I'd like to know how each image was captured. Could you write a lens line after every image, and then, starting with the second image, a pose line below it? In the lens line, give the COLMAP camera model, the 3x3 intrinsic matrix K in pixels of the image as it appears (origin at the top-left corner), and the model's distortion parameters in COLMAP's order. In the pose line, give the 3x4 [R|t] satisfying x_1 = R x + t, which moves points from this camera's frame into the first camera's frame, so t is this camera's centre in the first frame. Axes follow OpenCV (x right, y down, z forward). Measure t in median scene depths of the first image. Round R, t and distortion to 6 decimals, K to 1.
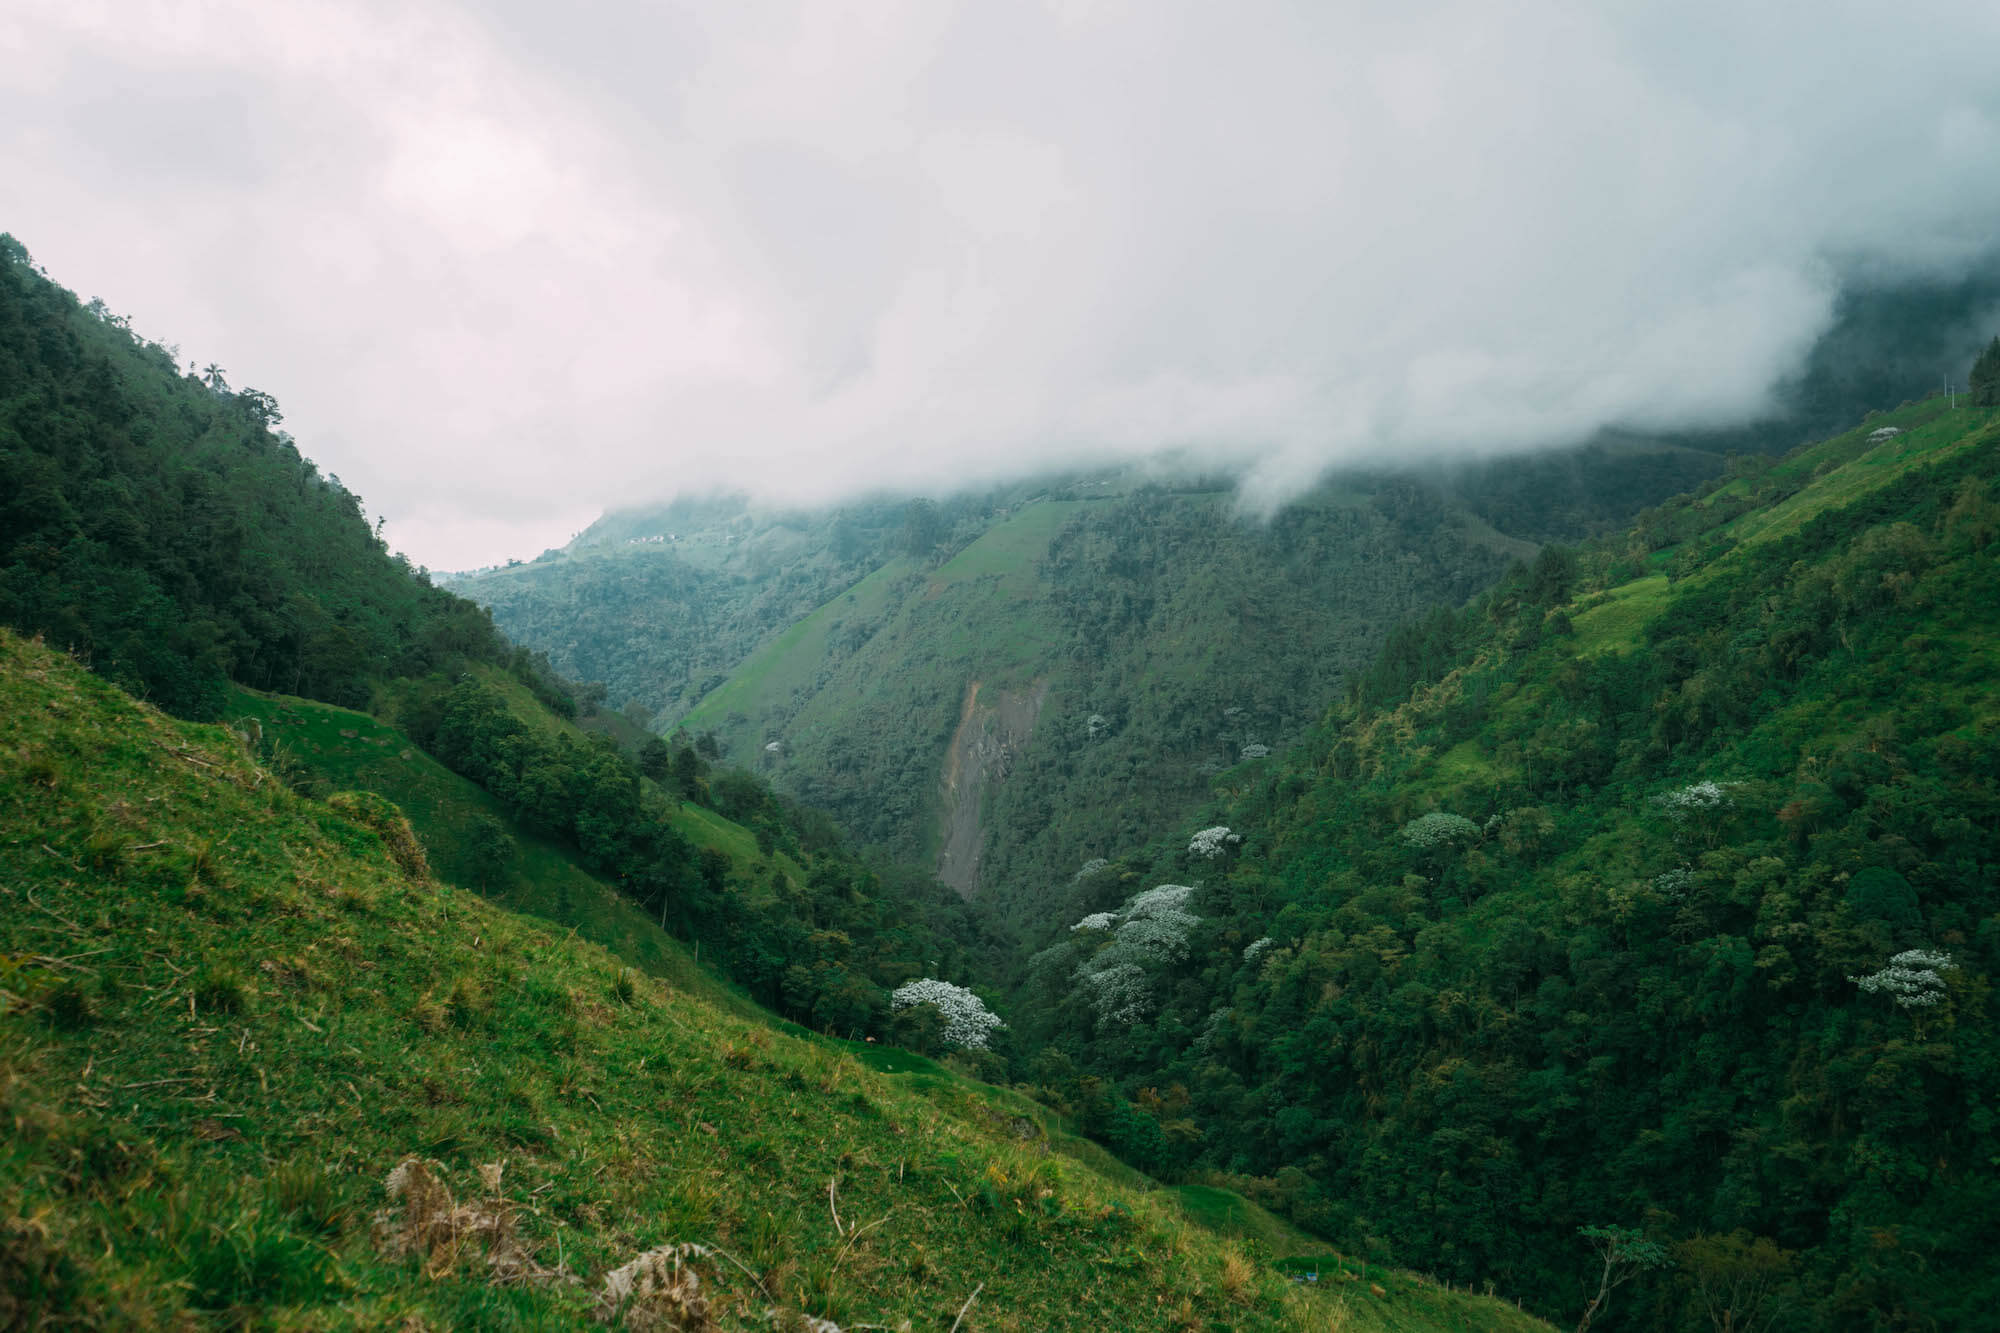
lens RADIAL K [[1963.9, 0, 959.1], [0, 1963.9, 631.9], [0, 0, 1]] dist [-0.006108, 0.024291]
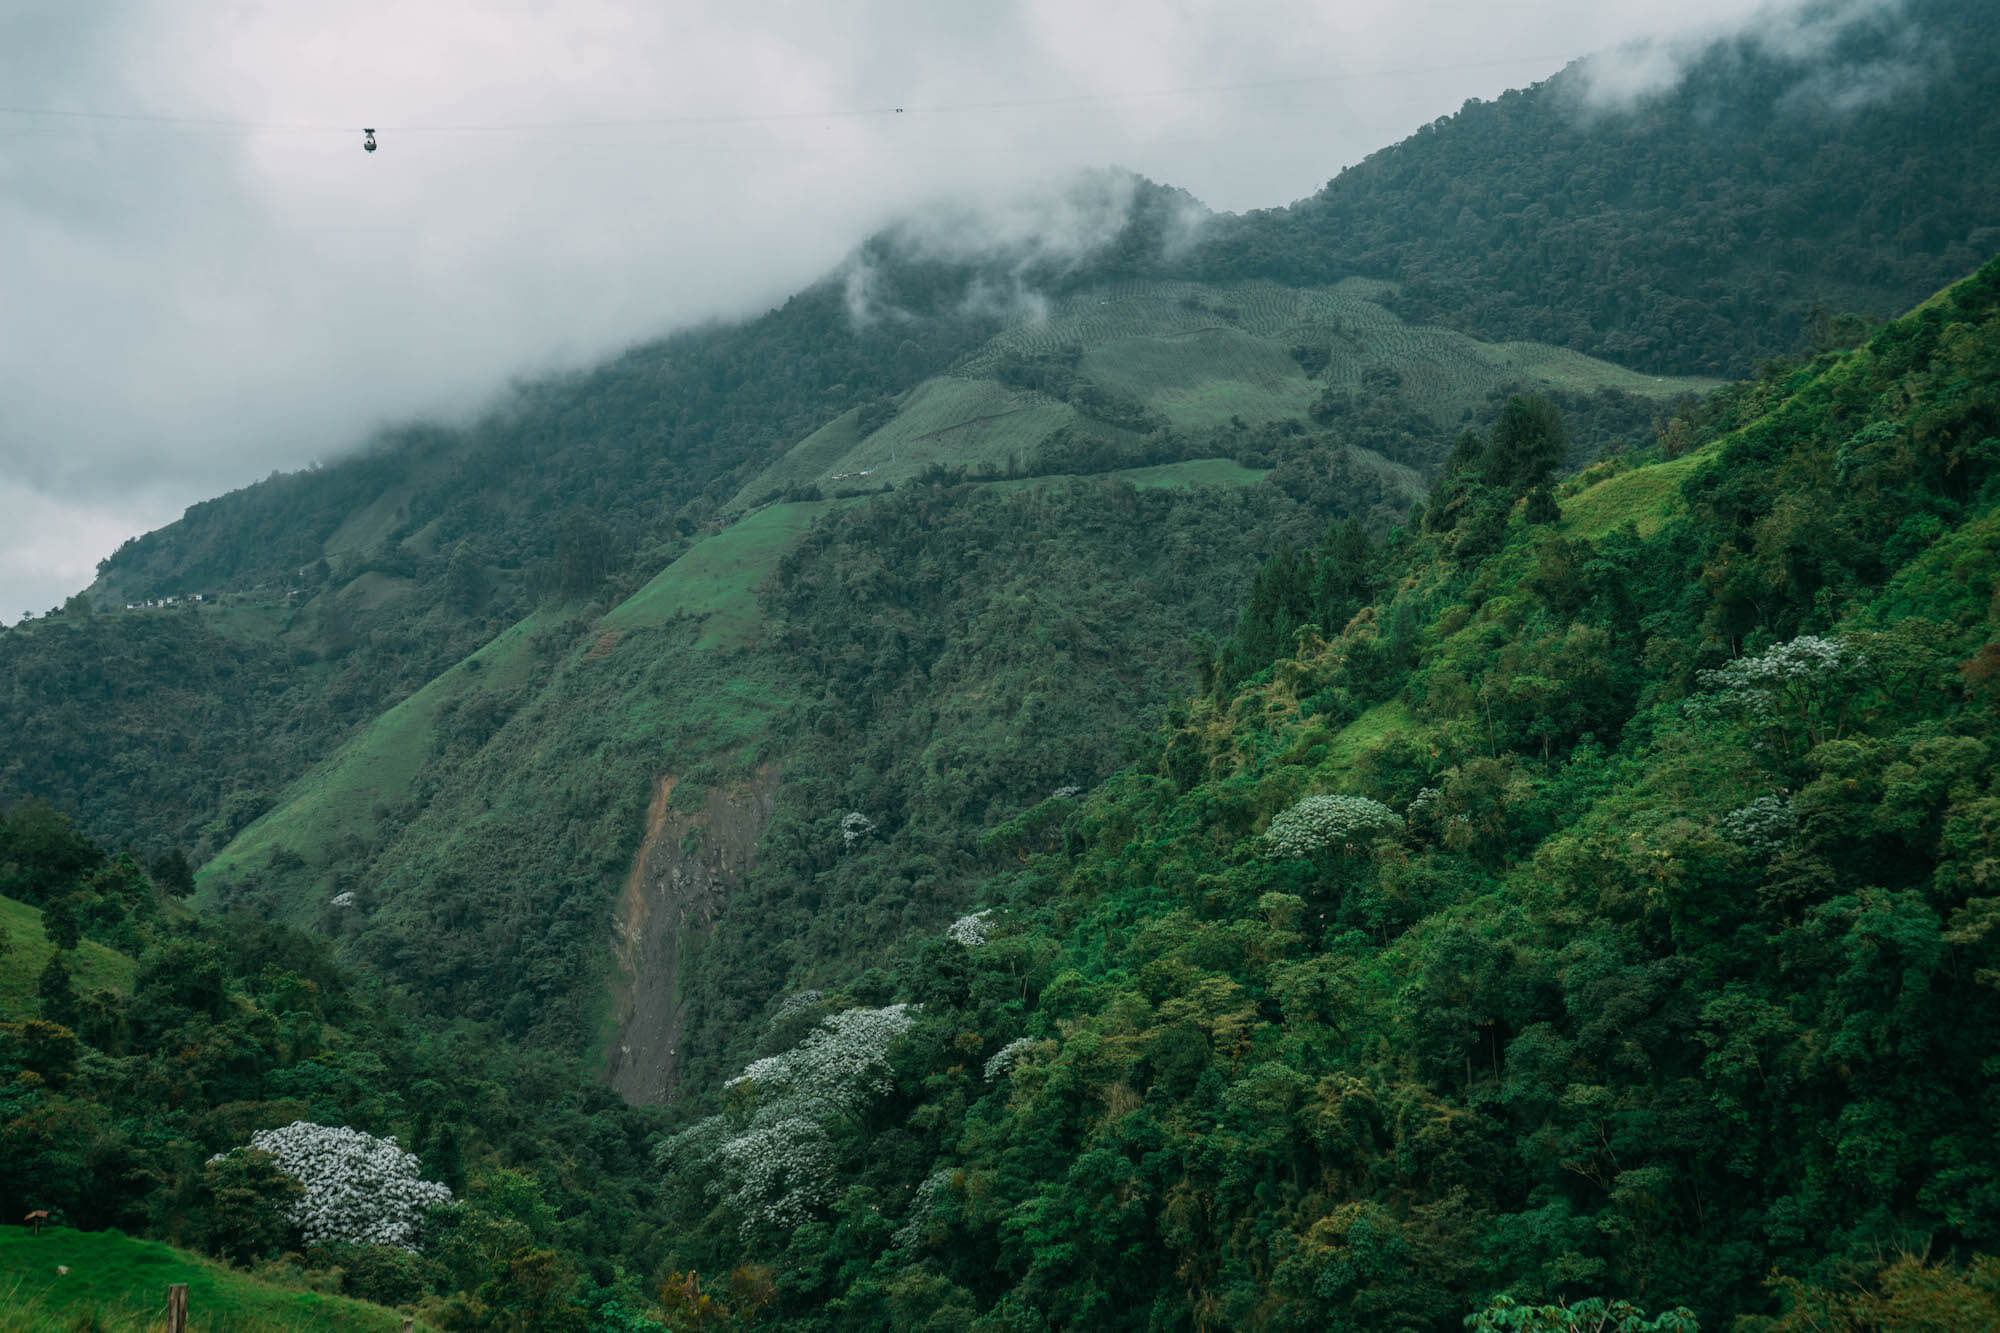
lens RADIAL K [[2661.0, 0, 973.9], [0, 2661.0, 674.6], [0, 0, 1]] dist [0.208090, 0.285994]
pose [[0.996271, -0.049330, 0.070782, 0.081646], [0.053612, 0.996763, -0.059918, 0.085043], [-0.067597, 0.063490, 0.995691, 0.223542]]
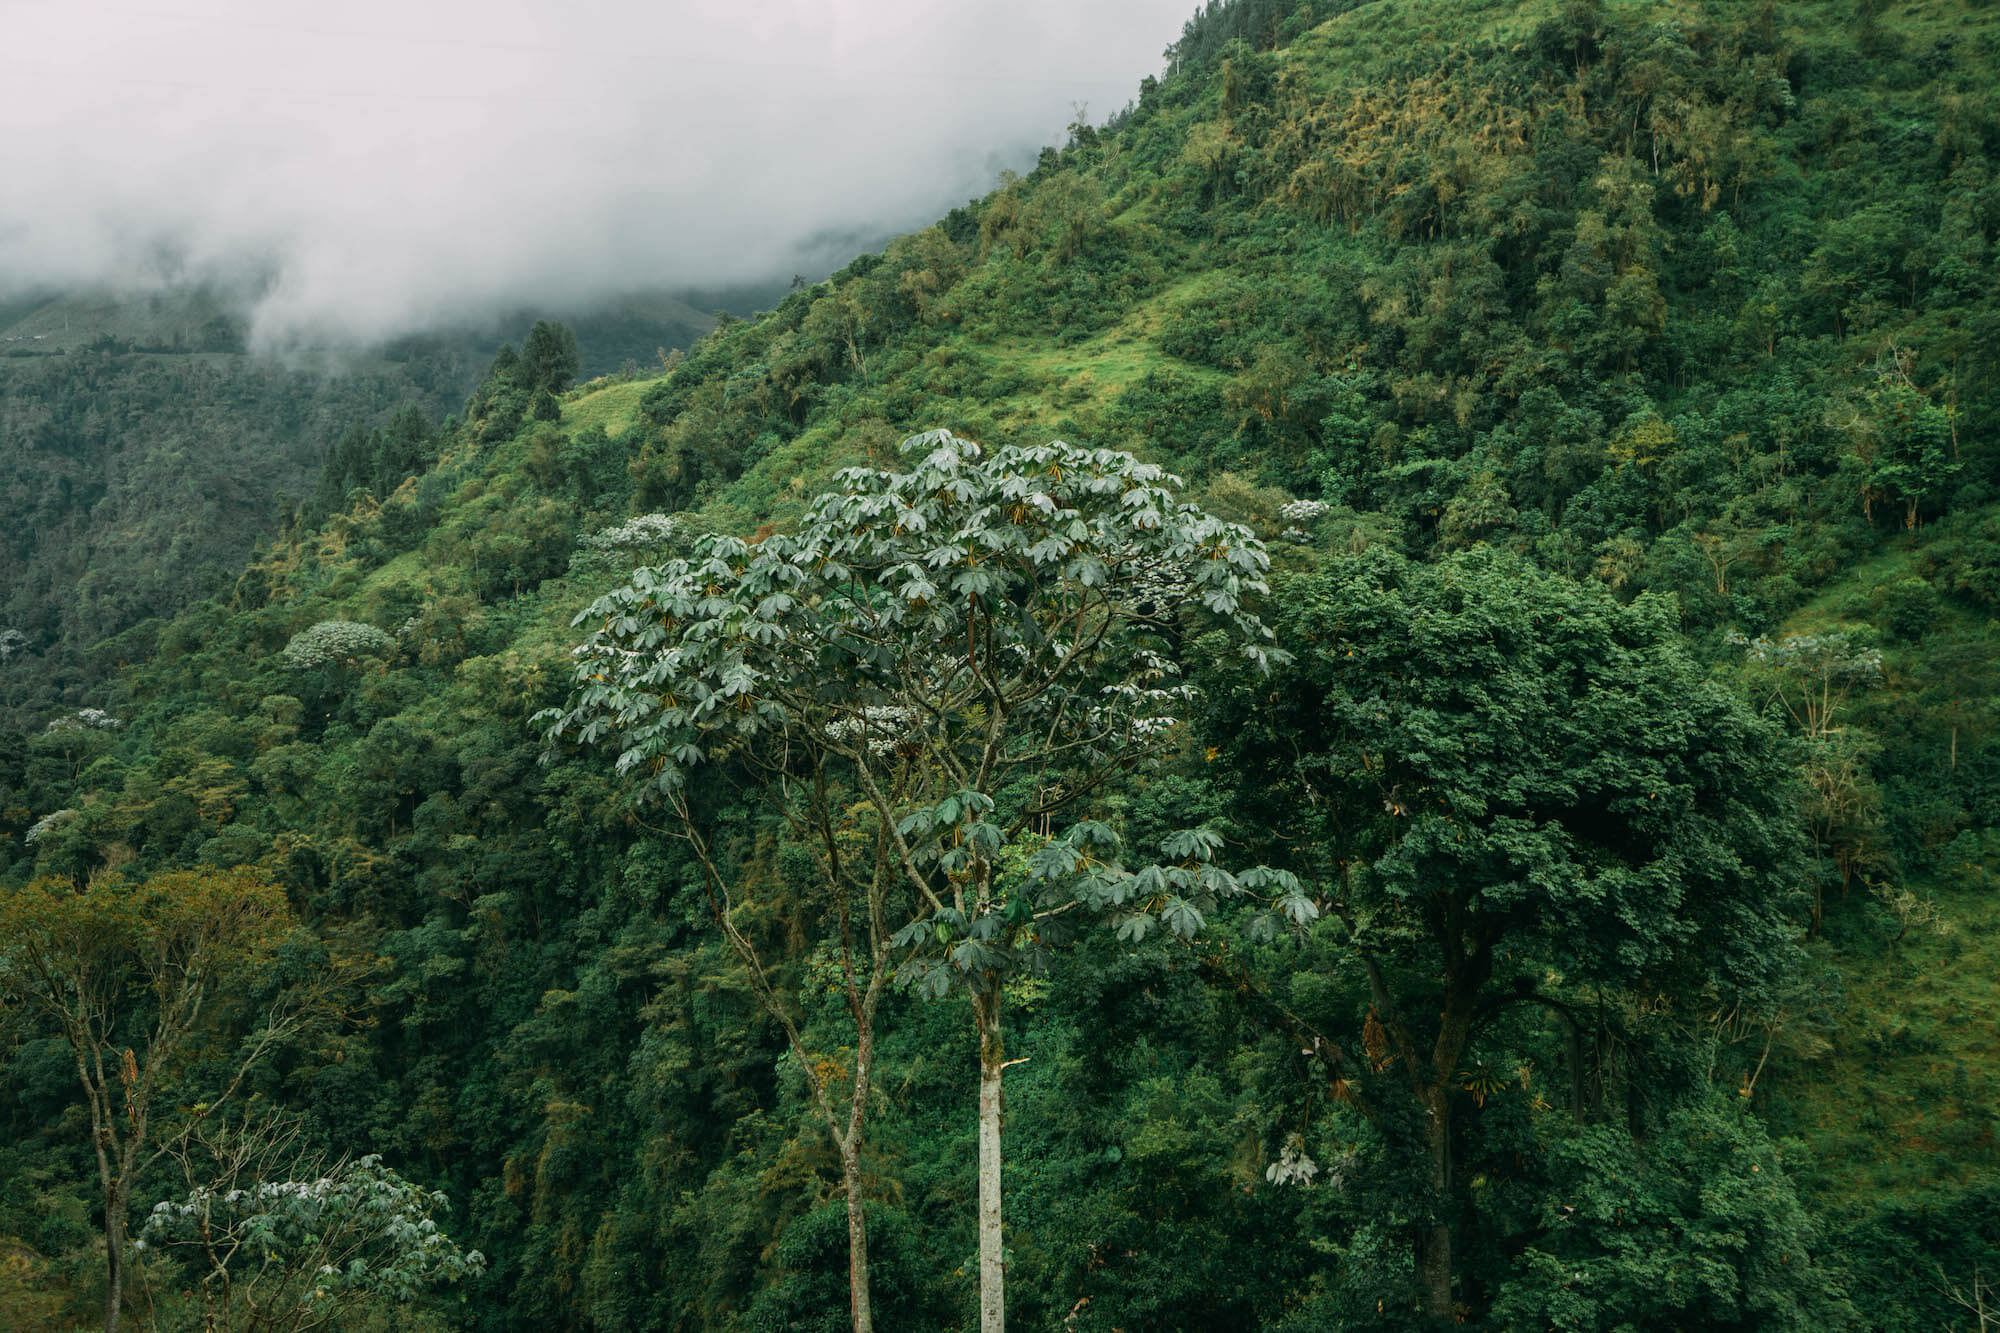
lens RADIAL K [[2136.6, 0, 974.8], [0, 2136.6, 667.1], [0, 0, 1]] dist [0.056898, 0.028205]
pose [[0.916768, -0.026789, 0.398520, 0.127483], [0.023722, 0.999639, 0.012627, 0.090484], [-0.398714, -0.002122, 0.917073, 0.177089]]
